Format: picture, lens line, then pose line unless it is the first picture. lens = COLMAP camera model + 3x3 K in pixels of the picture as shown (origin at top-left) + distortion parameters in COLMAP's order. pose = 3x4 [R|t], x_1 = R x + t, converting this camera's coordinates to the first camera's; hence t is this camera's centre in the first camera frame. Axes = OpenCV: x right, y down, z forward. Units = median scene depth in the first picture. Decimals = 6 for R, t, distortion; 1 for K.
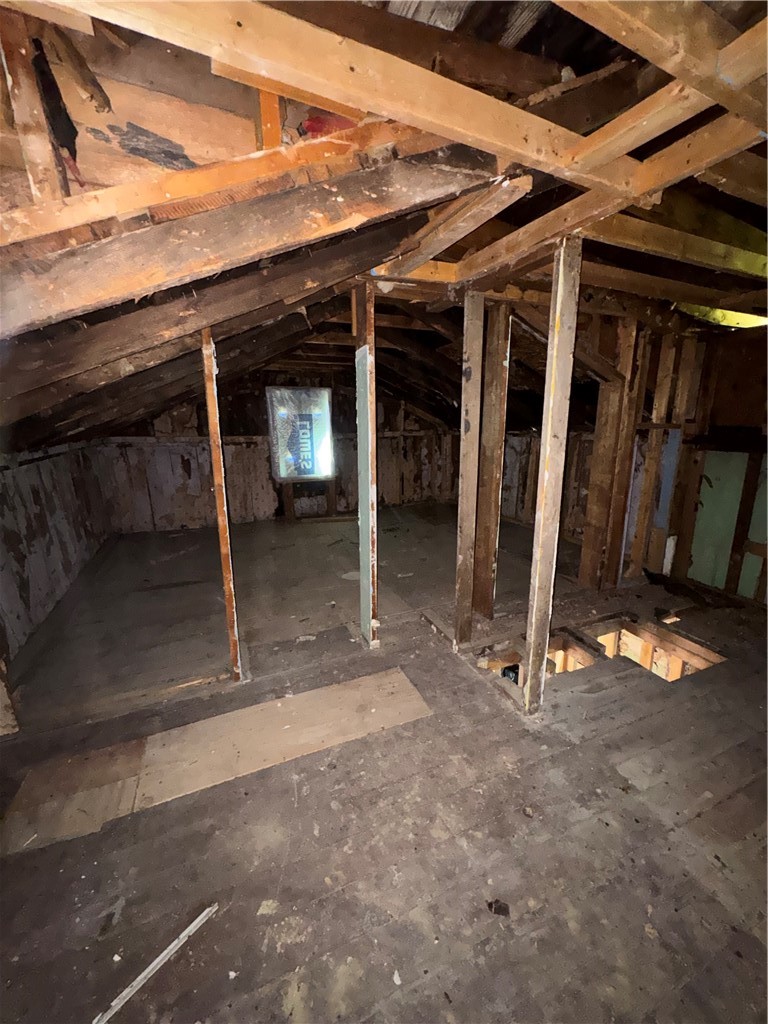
lens RADIAL K [[408.3, 0, 383.3], [0, 408.3, 512.1], [0, 0, 1]] dist [0.003955, 0.000246]
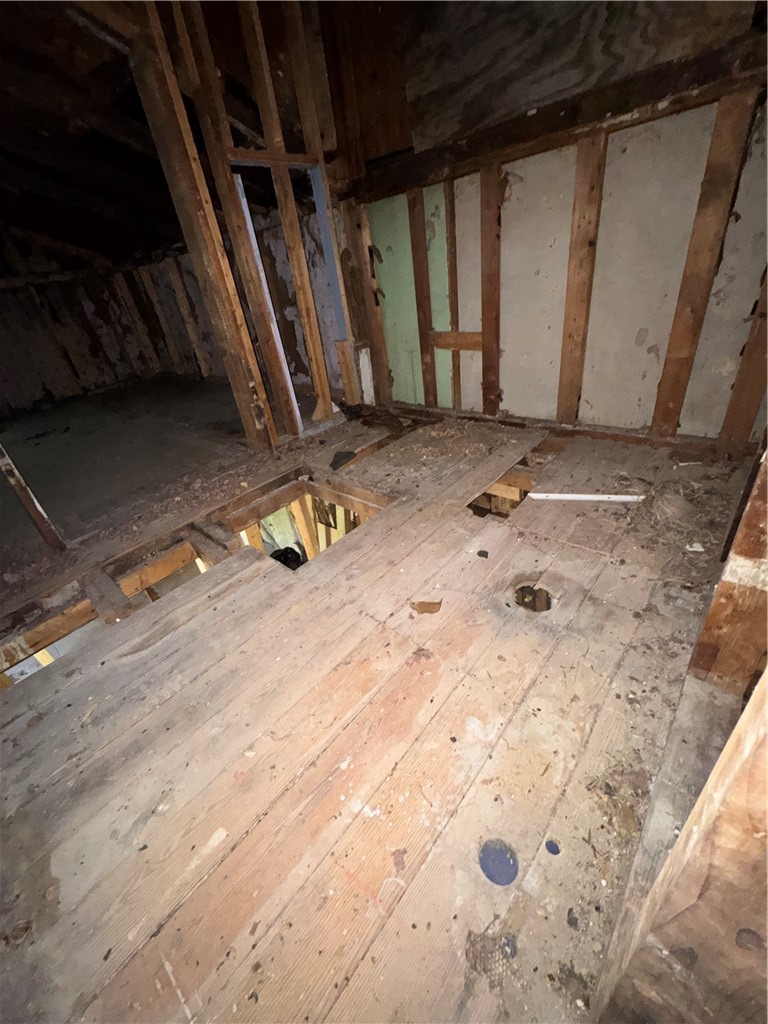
lens RADIAL K [[408.3, 0, 384.8], [0, 408.3, 509.5], [0, 0, 1]] dist [0.003955, 0.000246]
pose [[0.897258, -0.318428, 0.305830, 0.431767], [0.219956, 0.923008, 0.315714, 0.104304], [-0.382815, -0.216007, 0.898217, 0.261298]]
